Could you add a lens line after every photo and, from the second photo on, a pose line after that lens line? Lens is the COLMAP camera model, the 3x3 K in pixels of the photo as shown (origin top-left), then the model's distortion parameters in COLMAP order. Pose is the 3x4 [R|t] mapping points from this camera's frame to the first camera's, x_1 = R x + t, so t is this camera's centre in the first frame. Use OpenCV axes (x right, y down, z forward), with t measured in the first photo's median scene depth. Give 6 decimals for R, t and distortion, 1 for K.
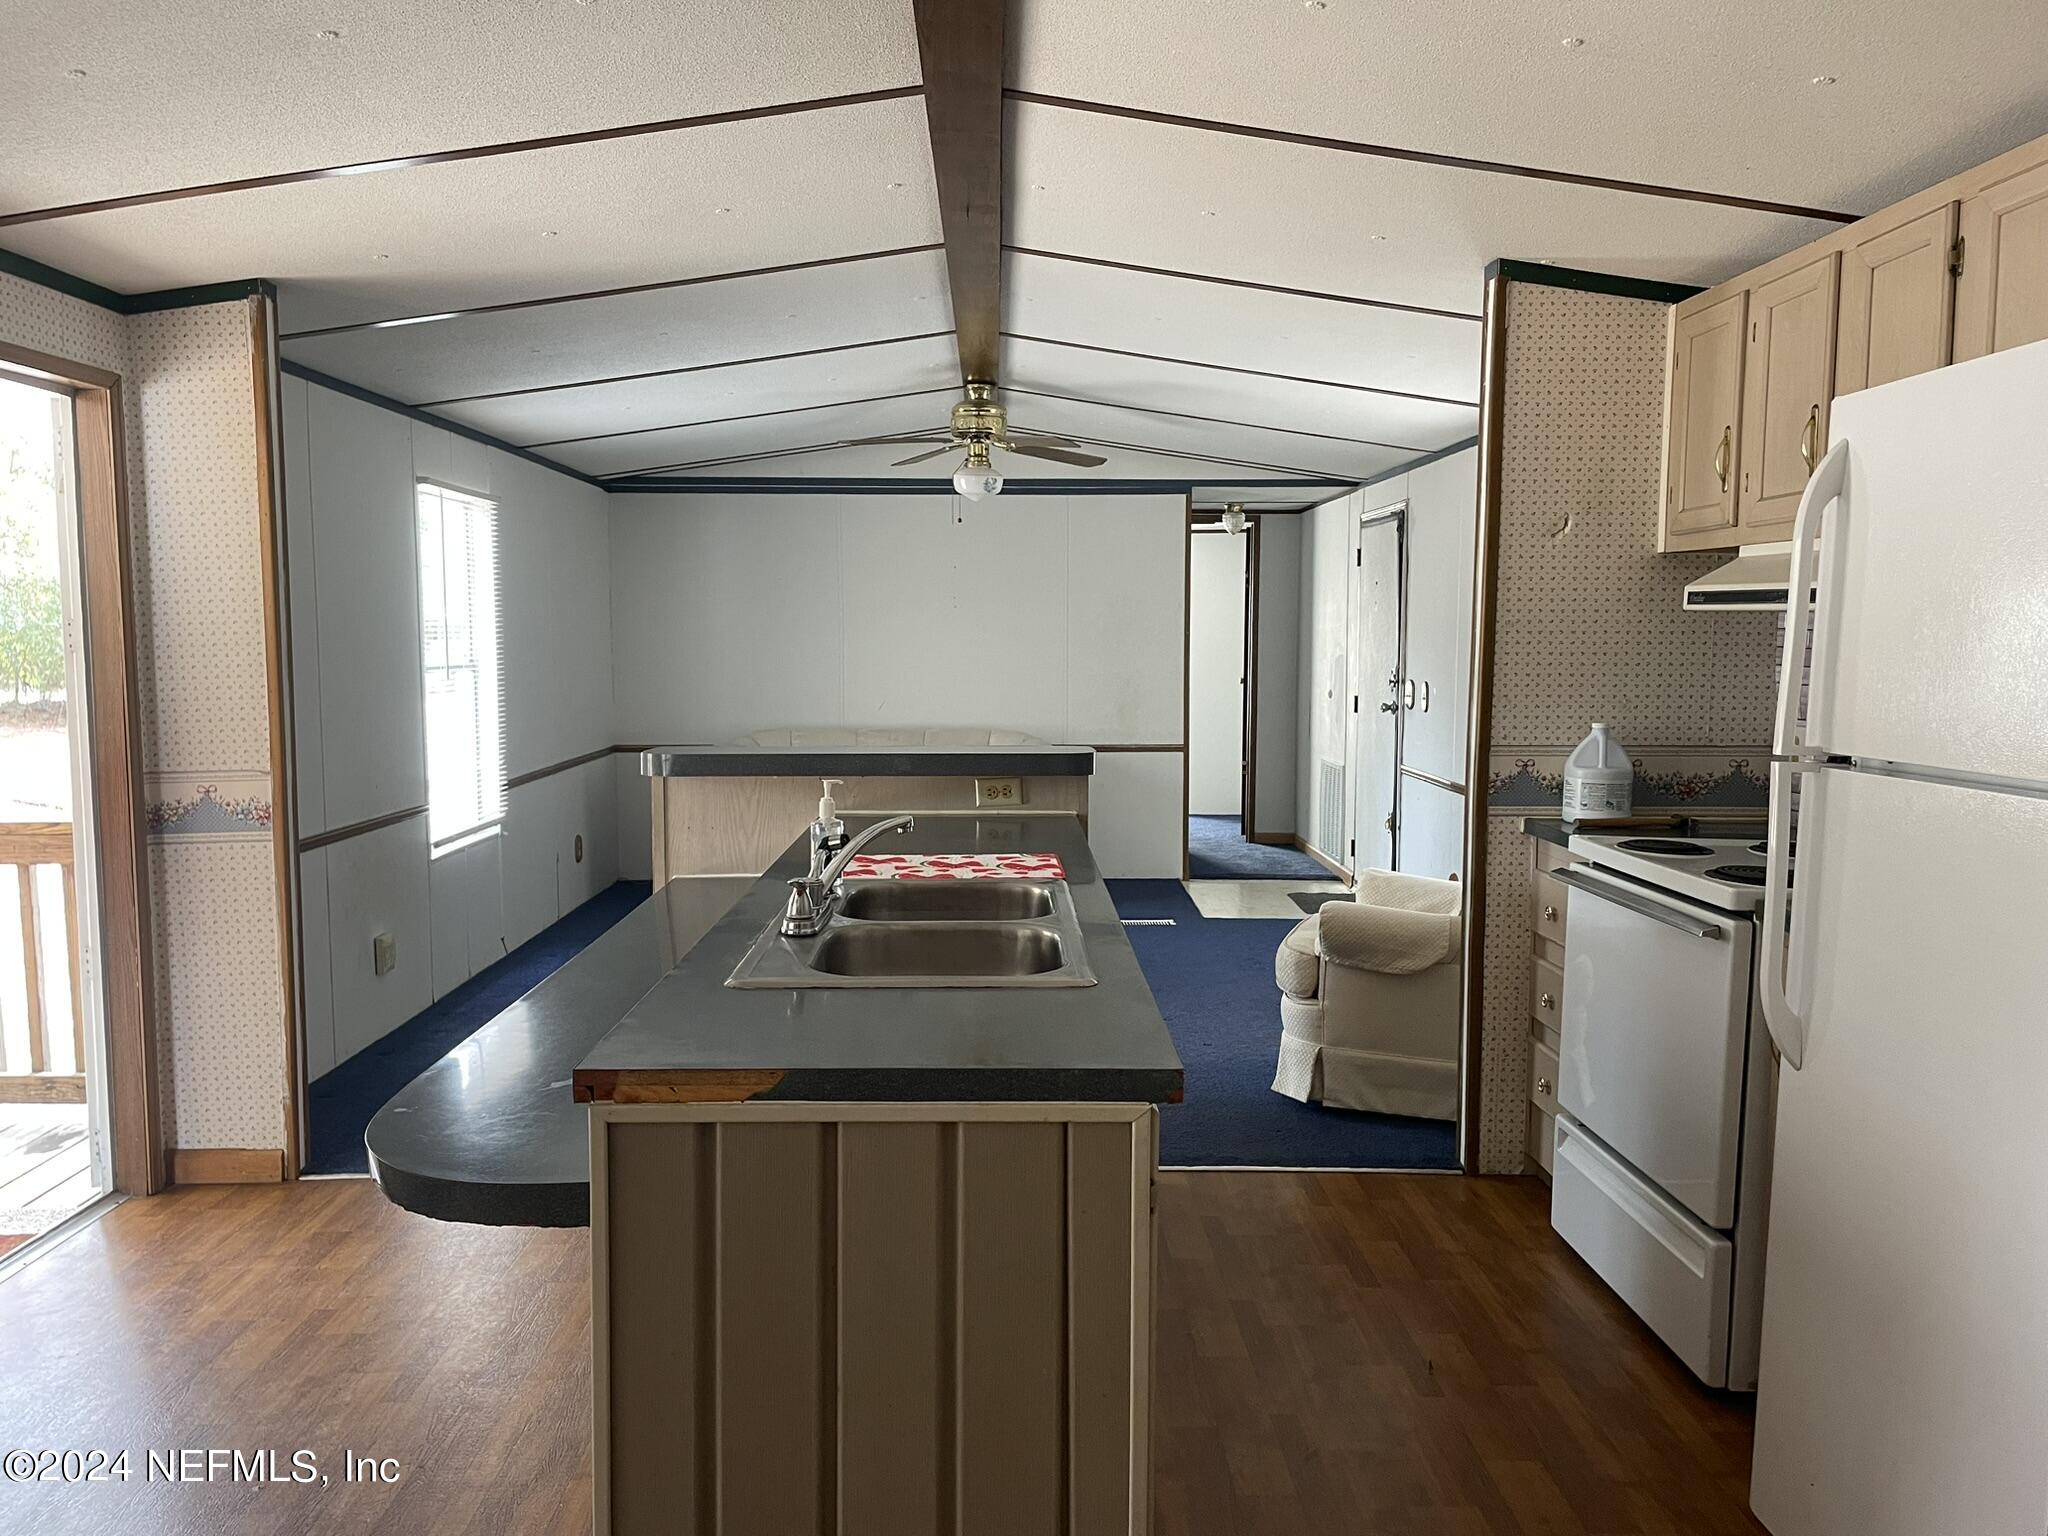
lens RADIAL K [[1544.9, 0, 1015.1], [0, 1544.9, 772.0], [0, 0, 1]] dist [0.077308, -0.068025]
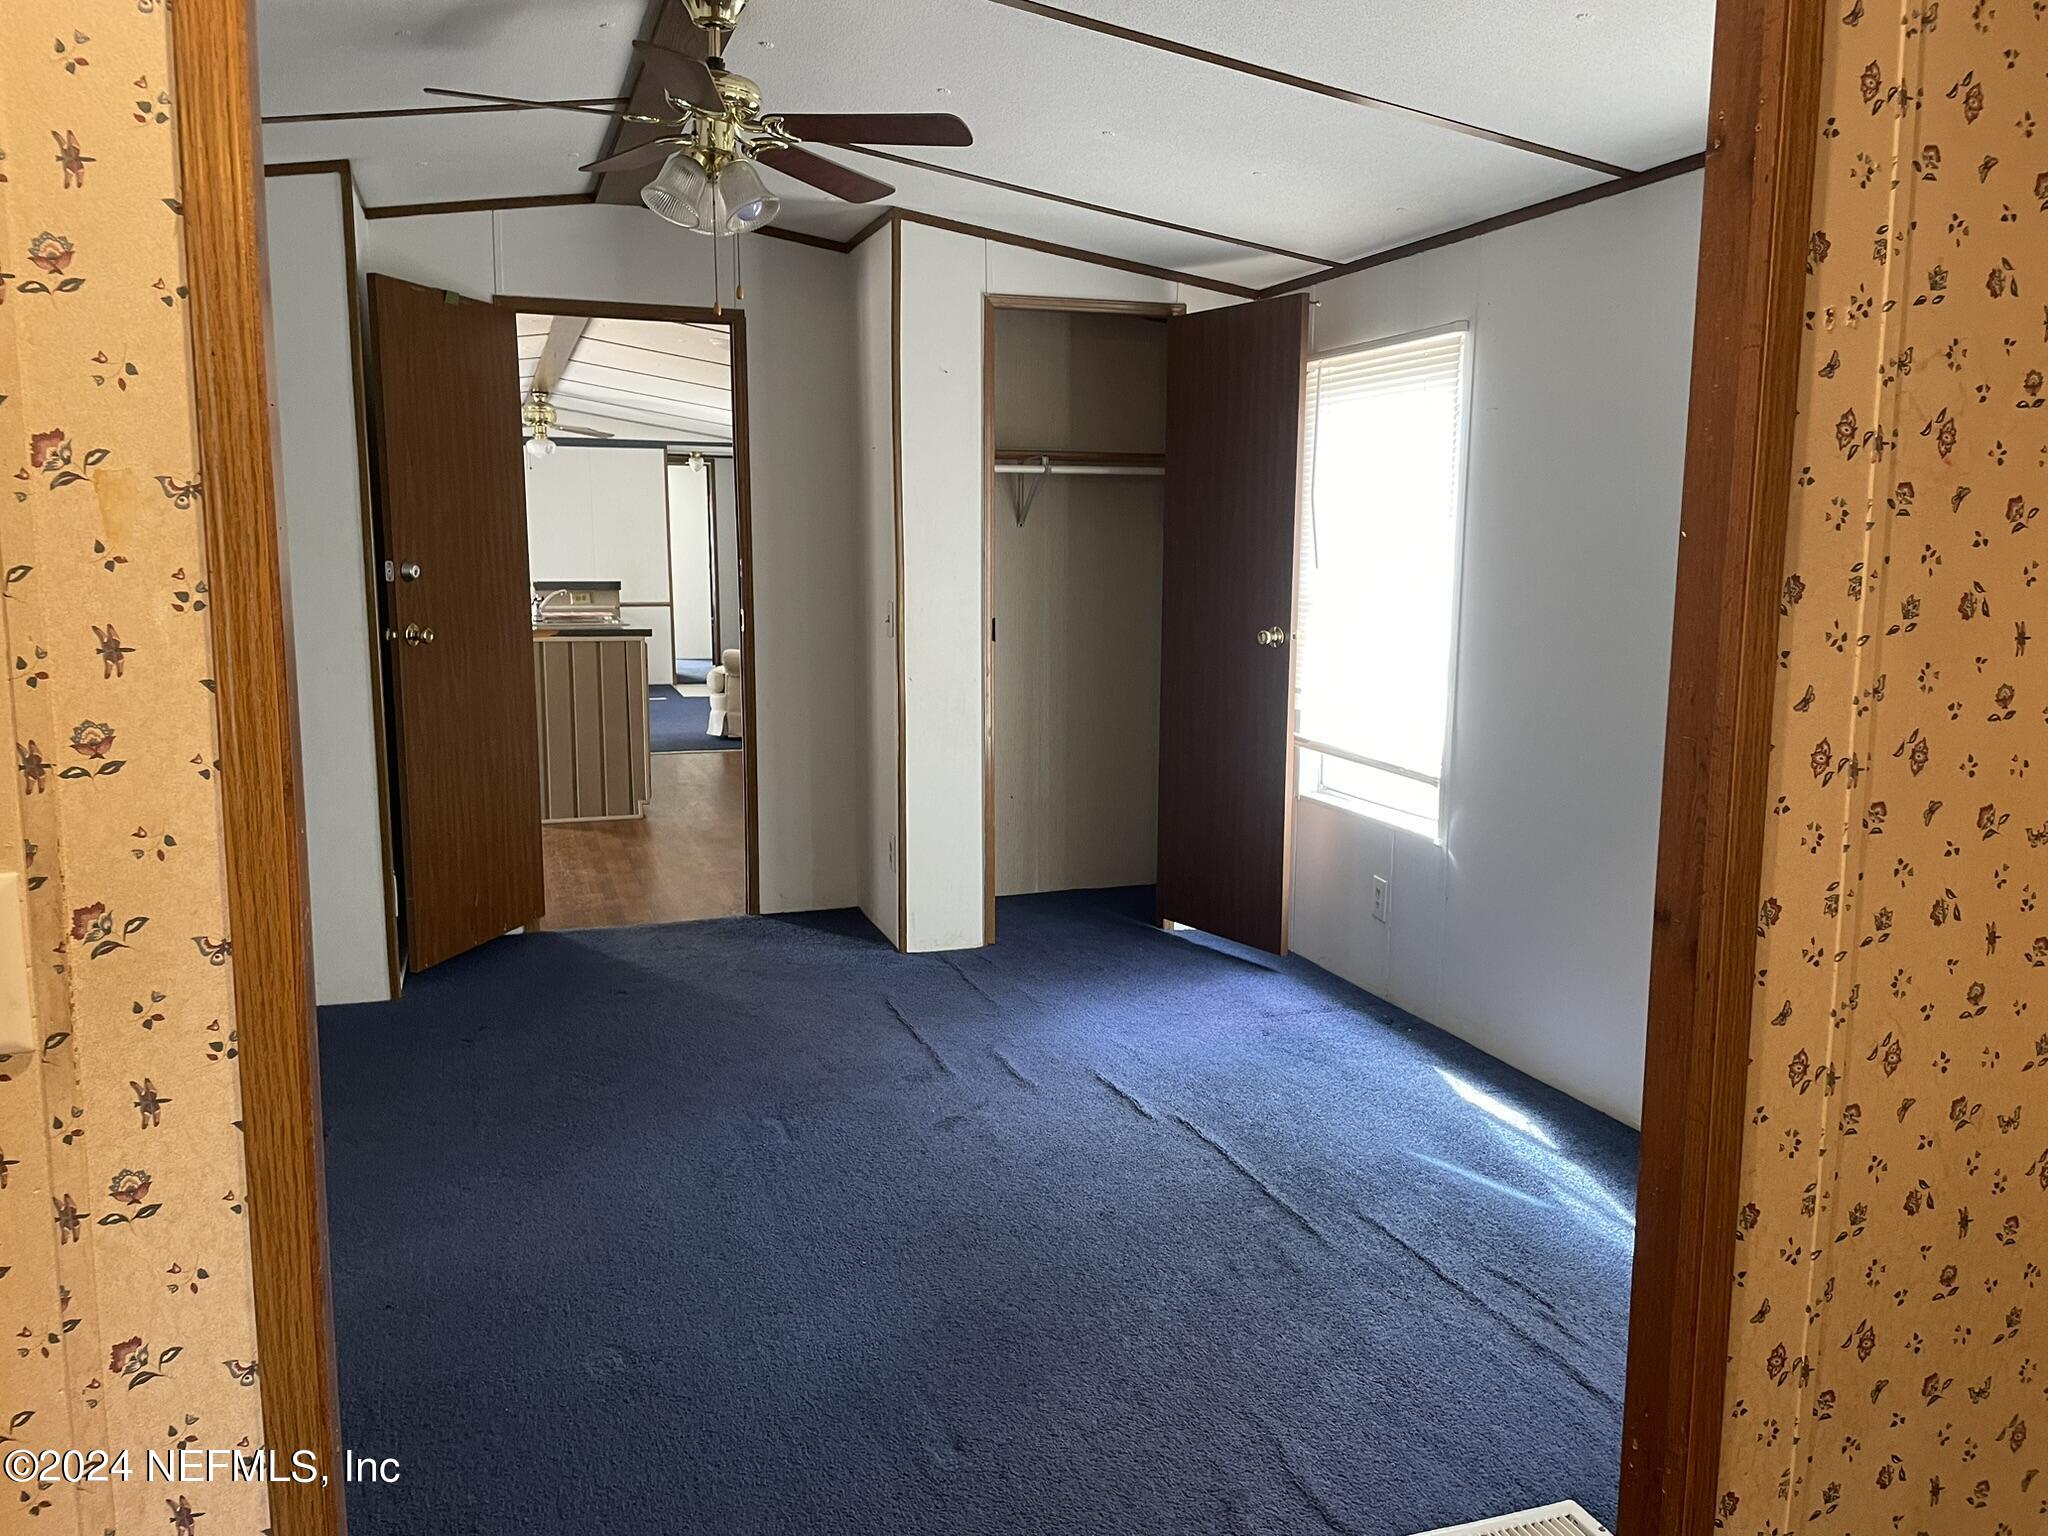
lens RADIAL K [[1544.9, 0, 994.3], [0, 1544.9, 753.4], [0, 0, 1]] dist [0.077308, -0.068025]
pose [[0.954664, -0.044765, 0.294300, -0.117992], [0.030300, 0.998106, 0.053529, 0.143412], [-0.296139, -0.042185, 0.954213, -1.502092]]
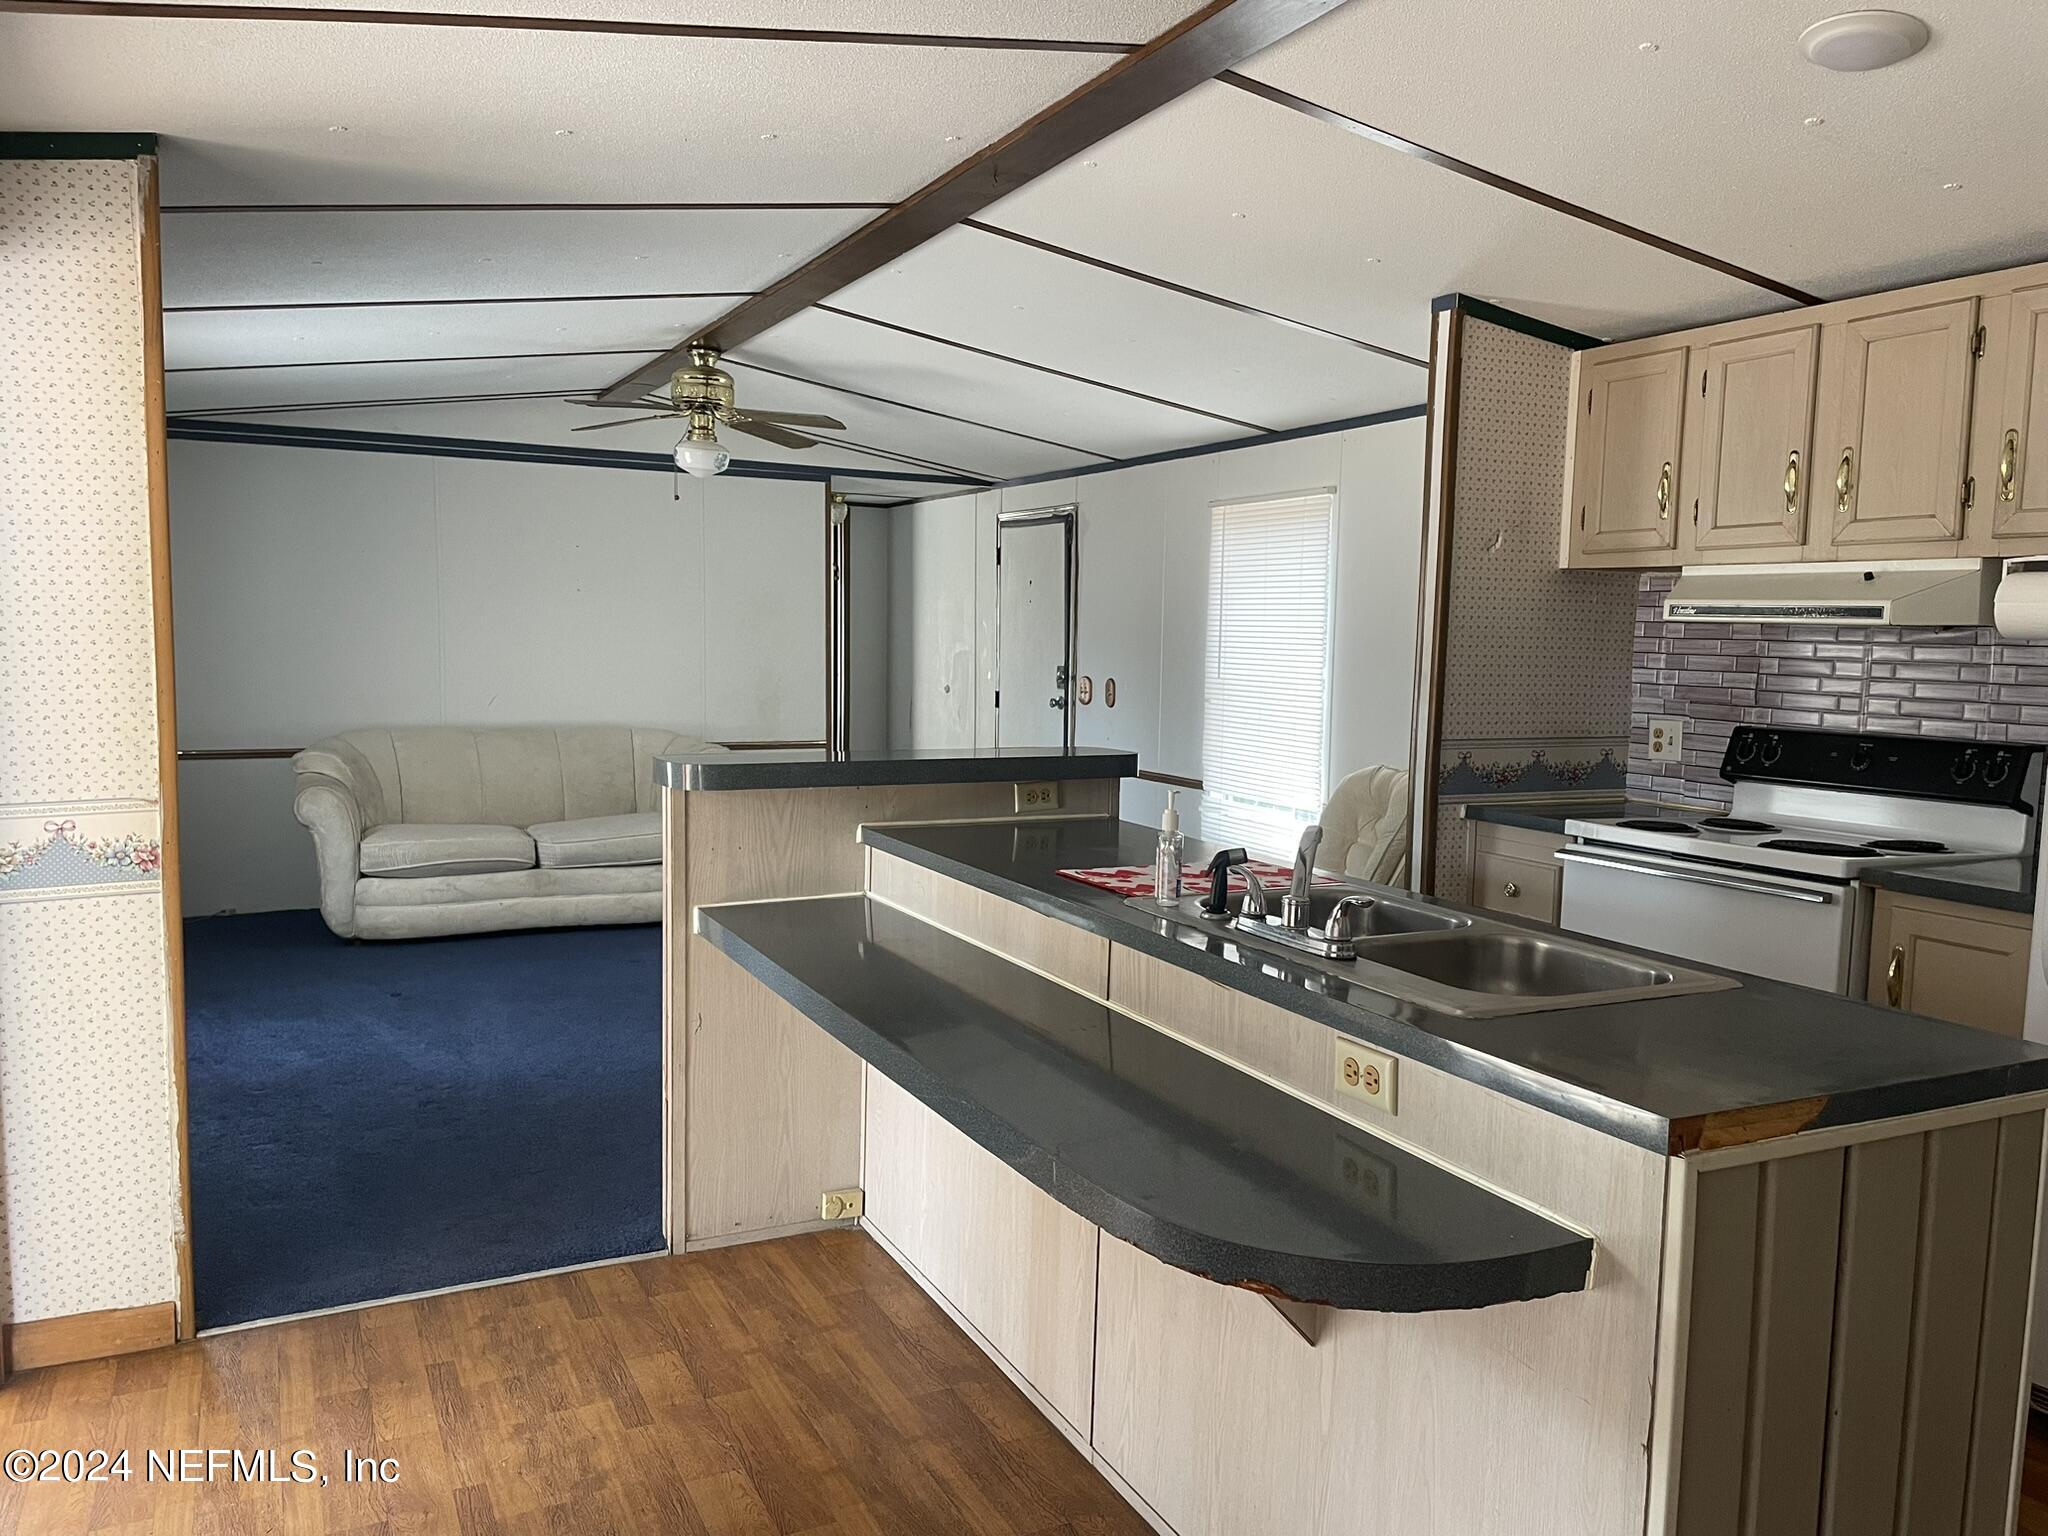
lens RADIAL K [[1544.9, 0, 1041.6], [0, 1544.9, 780.4], [0, 0, 1]] dist [0.077308, -0.068025]
pose [[0.898685, -0.026358, 0.437802, -0.422320], [0.021463, 0.999640, 0.016126, -0.012290], [-0.438069, -0.005095, 0.898927, 0.142659]]
